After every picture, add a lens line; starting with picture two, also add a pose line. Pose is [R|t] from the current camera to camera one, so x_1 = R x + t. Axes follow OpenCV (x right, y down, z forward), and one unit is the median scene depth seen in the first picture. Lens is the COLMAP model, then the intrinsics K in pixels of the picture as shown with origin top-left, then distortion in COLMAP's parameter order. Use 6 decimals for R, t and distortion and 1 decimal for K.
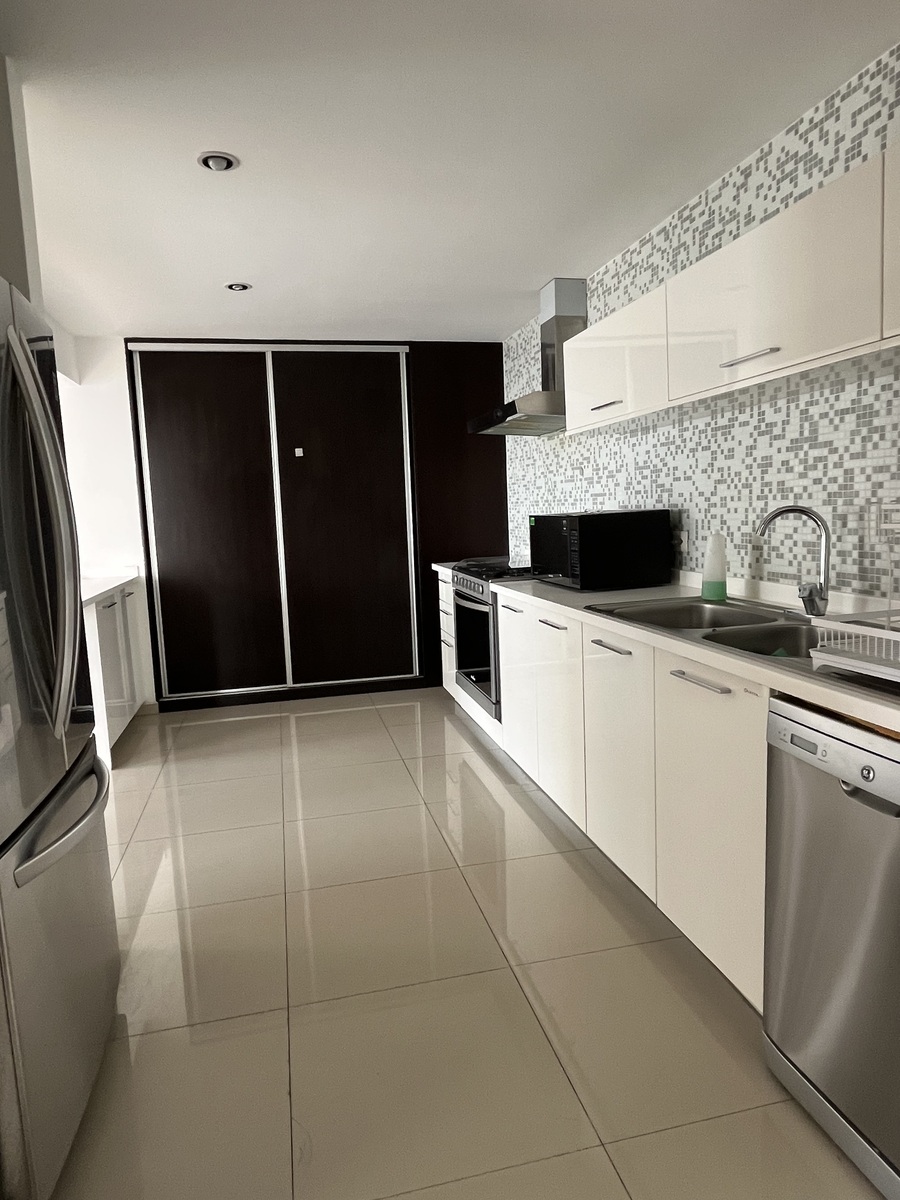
lens RADIAL K [[743.3, 0, 450.0], [0, 743.3, 600.0], [0, 0, 1]] dist [-0.001477, -0.001351]
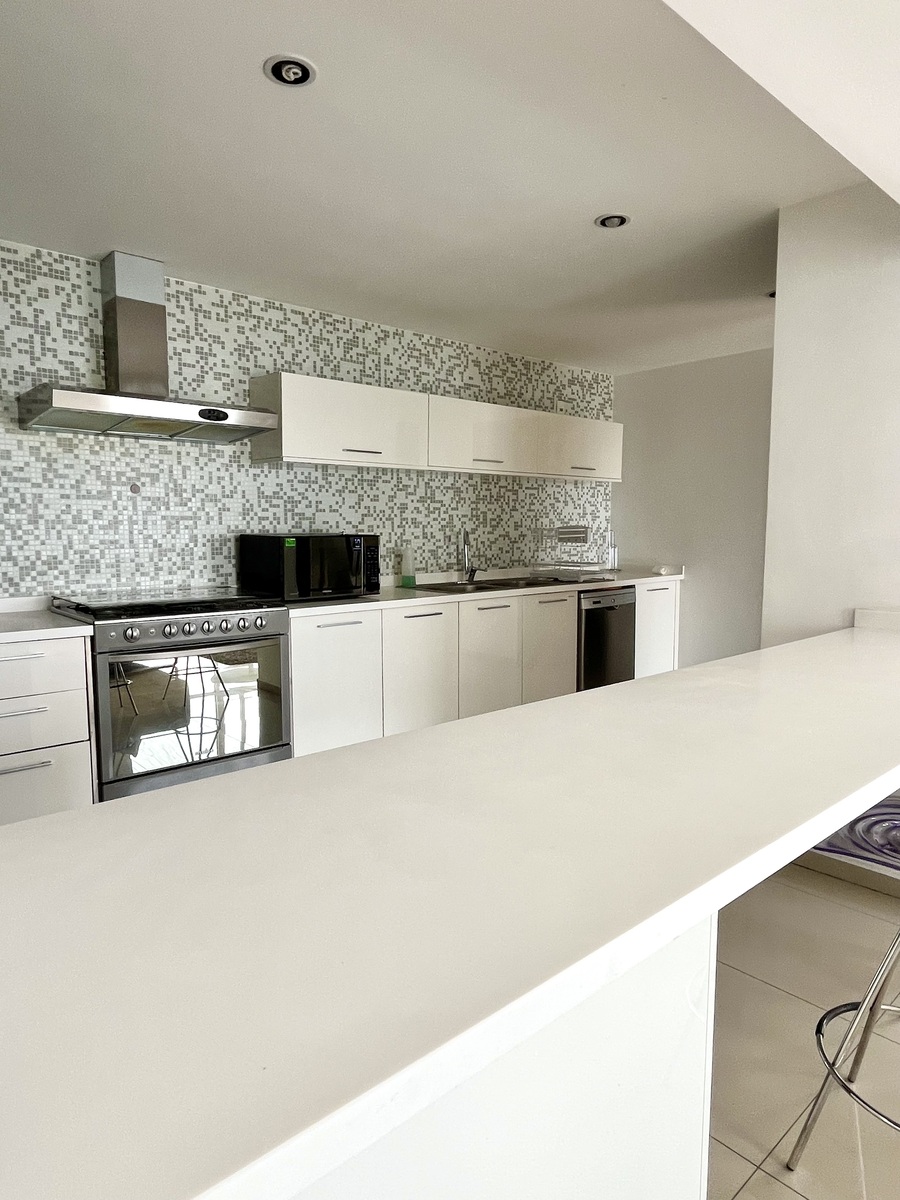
lens RADIAL K [[743.3, 0, 450.0], [0, 743.3, 600.0], [0, 0, 1]] dist [-0.001477, -0.001351]
pose [[-0.483329, -0.050558, 0.873978, -1.095581], [0.126076, 0.983904, 0.126640, -0.165177], [-0.866313, 0.171397, -0.469175, 1.650153]]
